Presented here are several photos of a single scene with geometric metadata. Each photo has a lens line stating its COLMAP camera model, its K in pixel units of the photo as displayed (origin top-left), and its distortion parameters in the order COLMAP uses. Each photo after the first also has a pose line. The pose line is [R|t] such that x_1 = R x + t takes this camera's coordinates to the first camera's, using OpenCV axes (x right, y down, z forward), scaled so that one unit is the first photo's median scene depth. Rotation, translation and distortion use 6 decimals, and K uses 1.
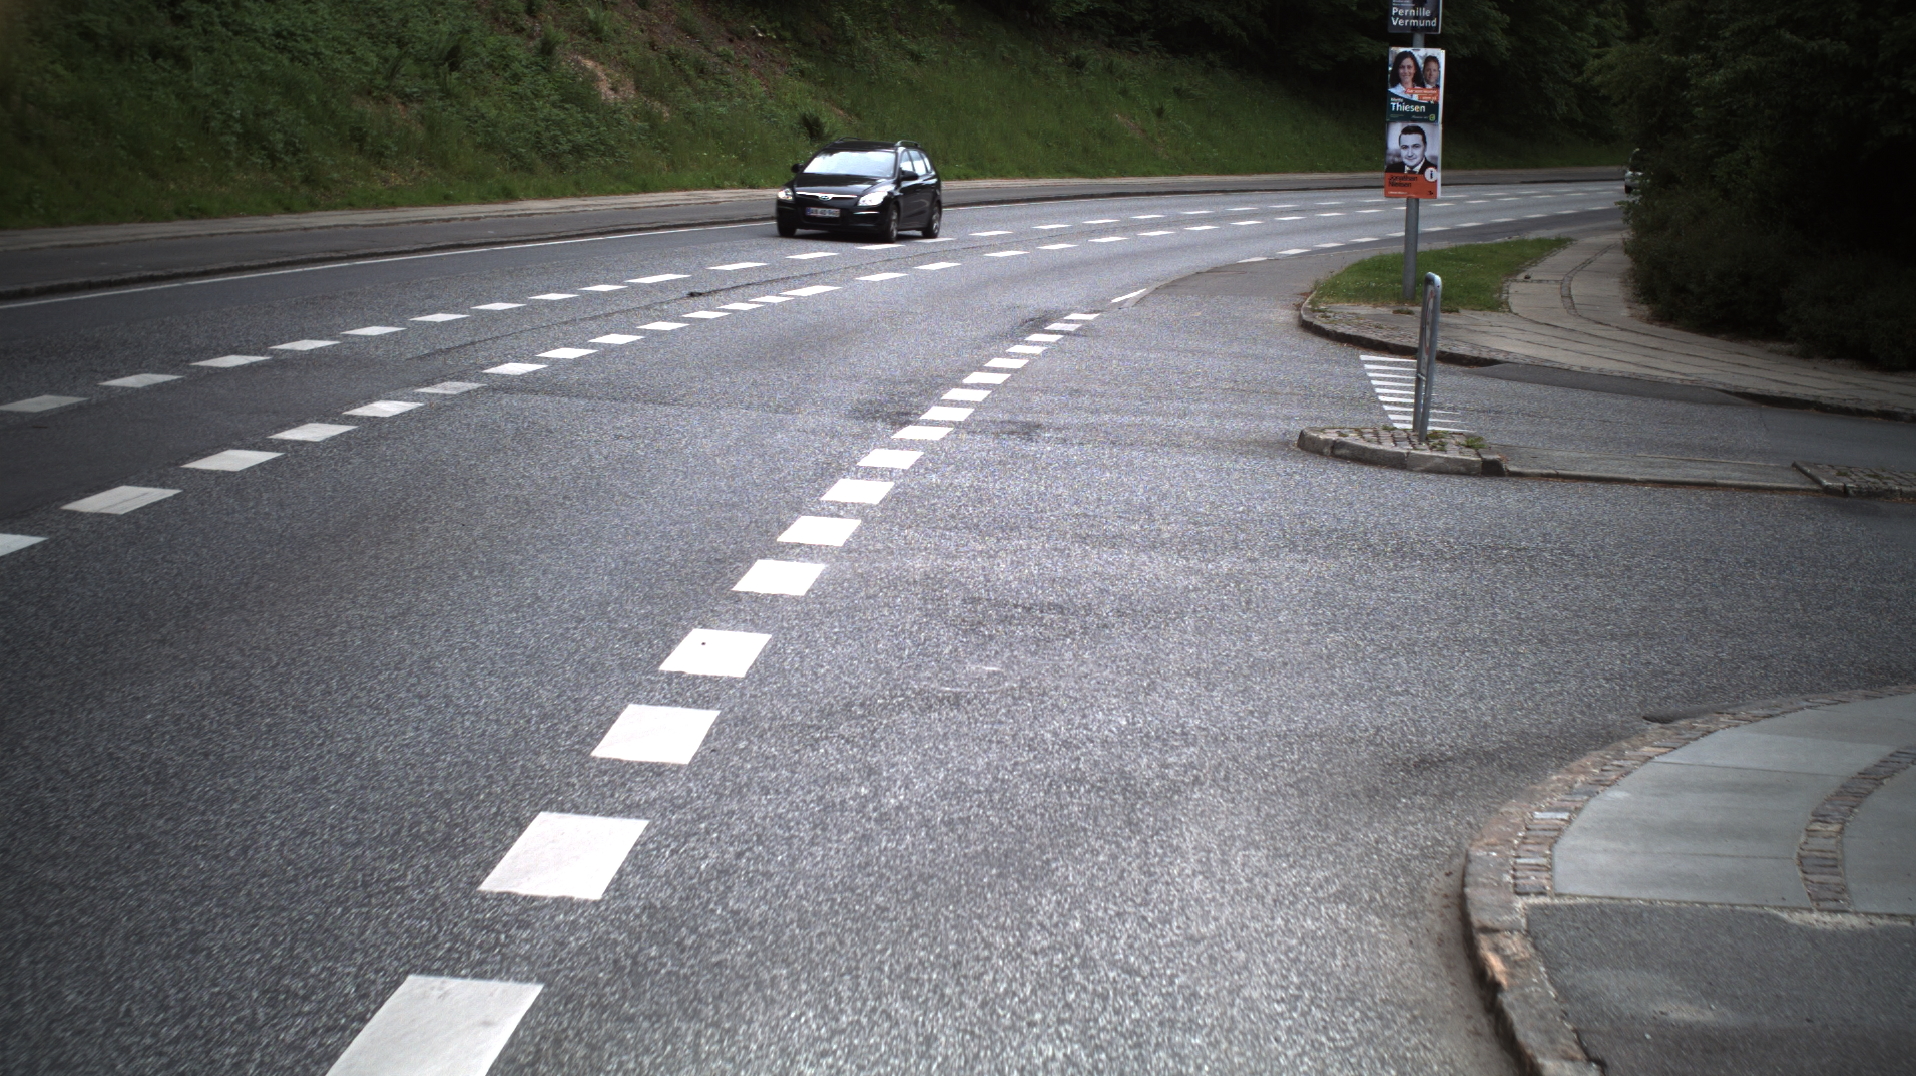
lens RADIAL K [[3239.6, 0, 958.0], [0, 3239.6, 538.0], [0, 0, 1]] dist [-0.237097, 0.227402]
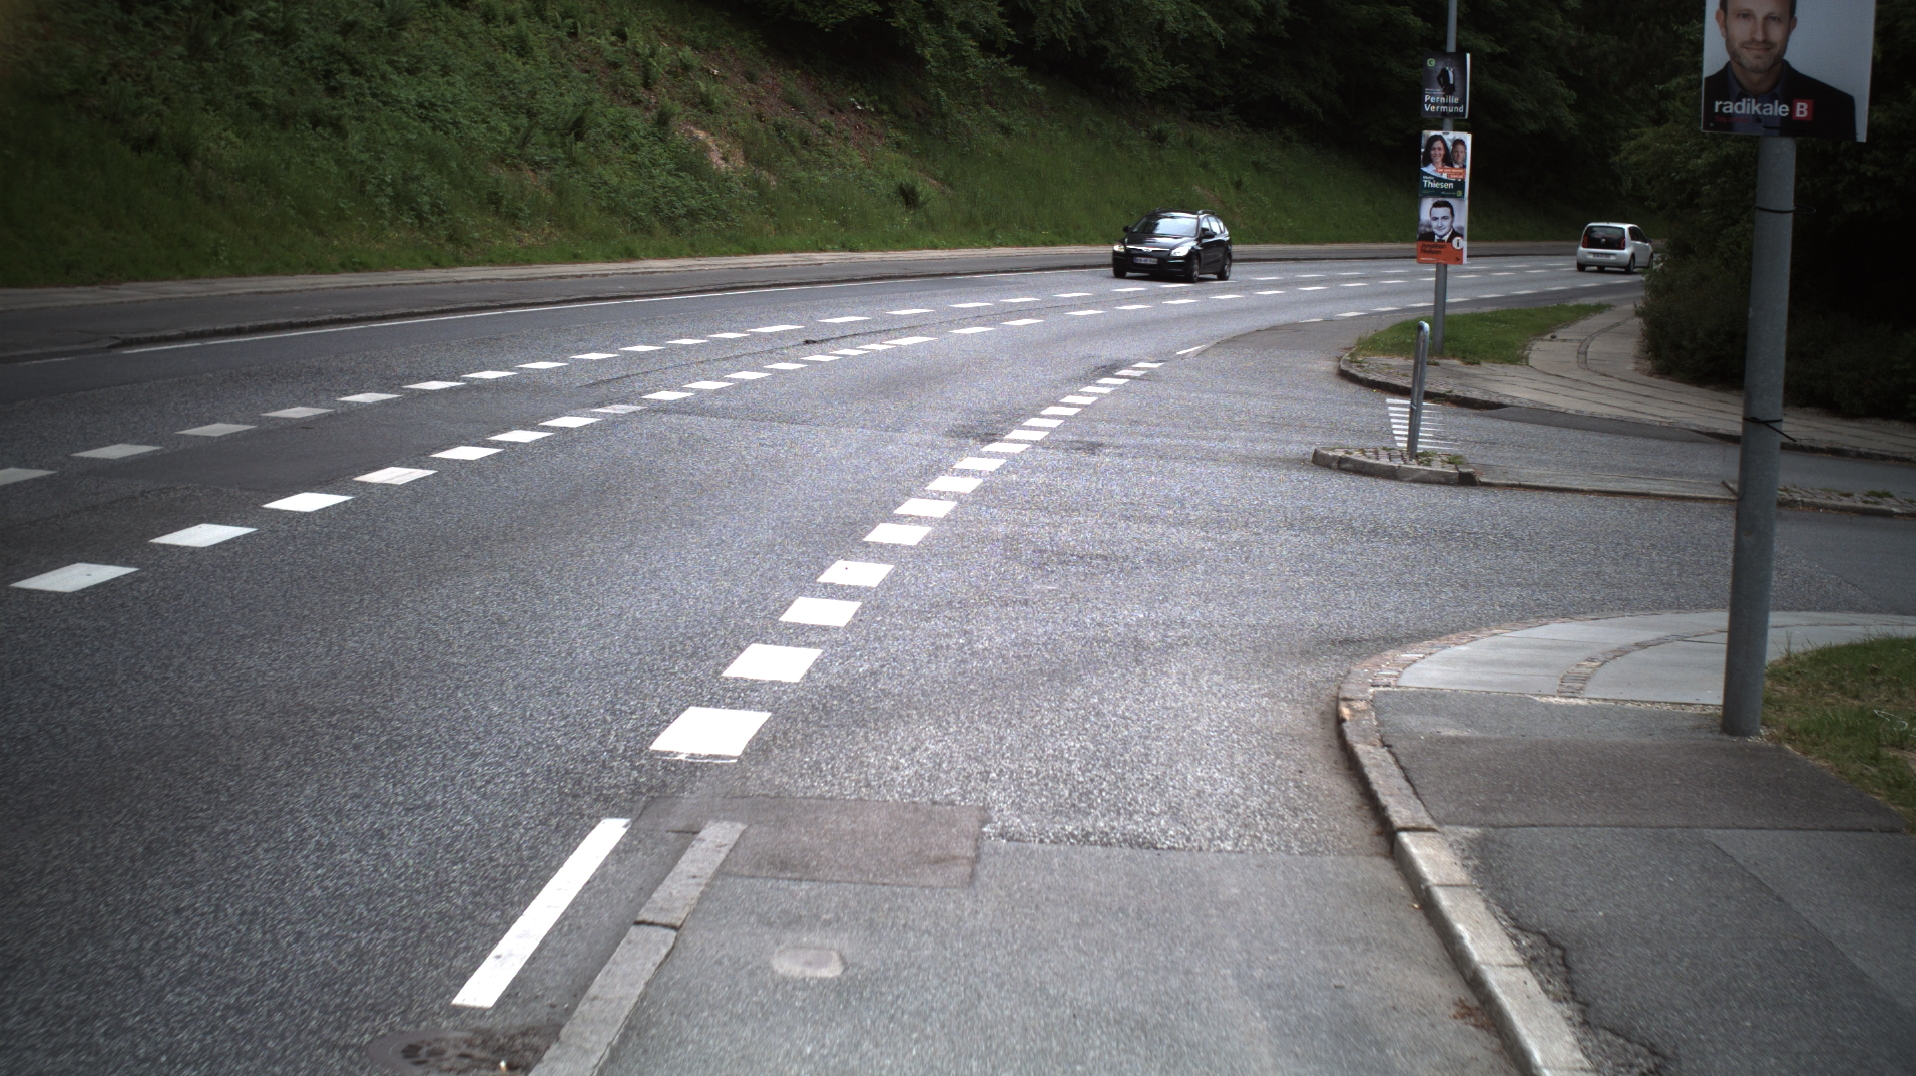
lens RADIAL K [[3239.6, 0, 958.0], [0, 3239.6, 538.0], [0, 0, 1]] dist [-0.237097, 0.227402]
pose [[0.999582, 0.011365, -0.026597, 0.002324], [-0.011915, 0.999716, -0.020620, 0.016222], [0.026355, 0.020928, 0.999434, -0.135215]]
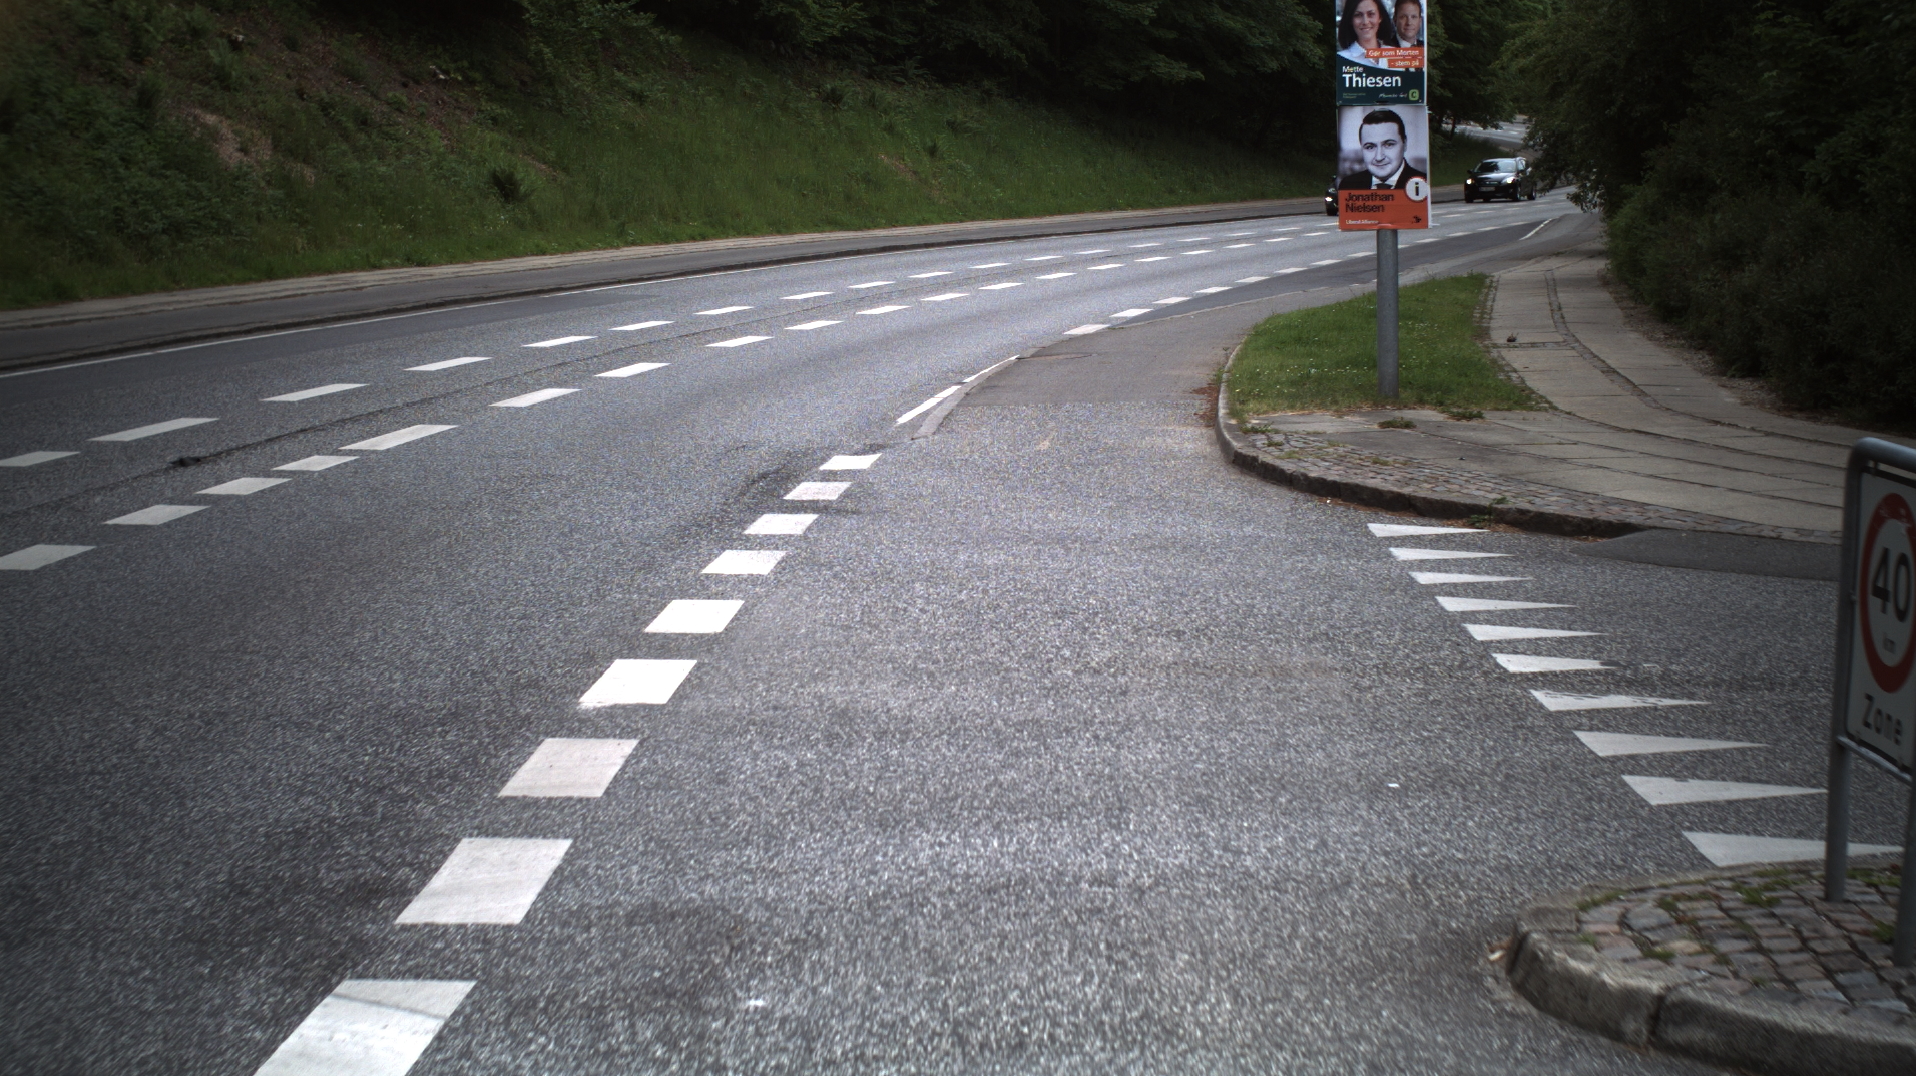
lens RADIAL K [[3239.6, 0, 958.0], [0, 3239.6, 538.0], [0, 0, 1]] dist [-0.237097, 0.227402]
pose [[0.996155, -0.056720, 0.066762, 0.017338], [0.057861, 0.998208, -0.015274, -0.043340], [-0.065776, 0.019079, 0.997652, 0.403302]]
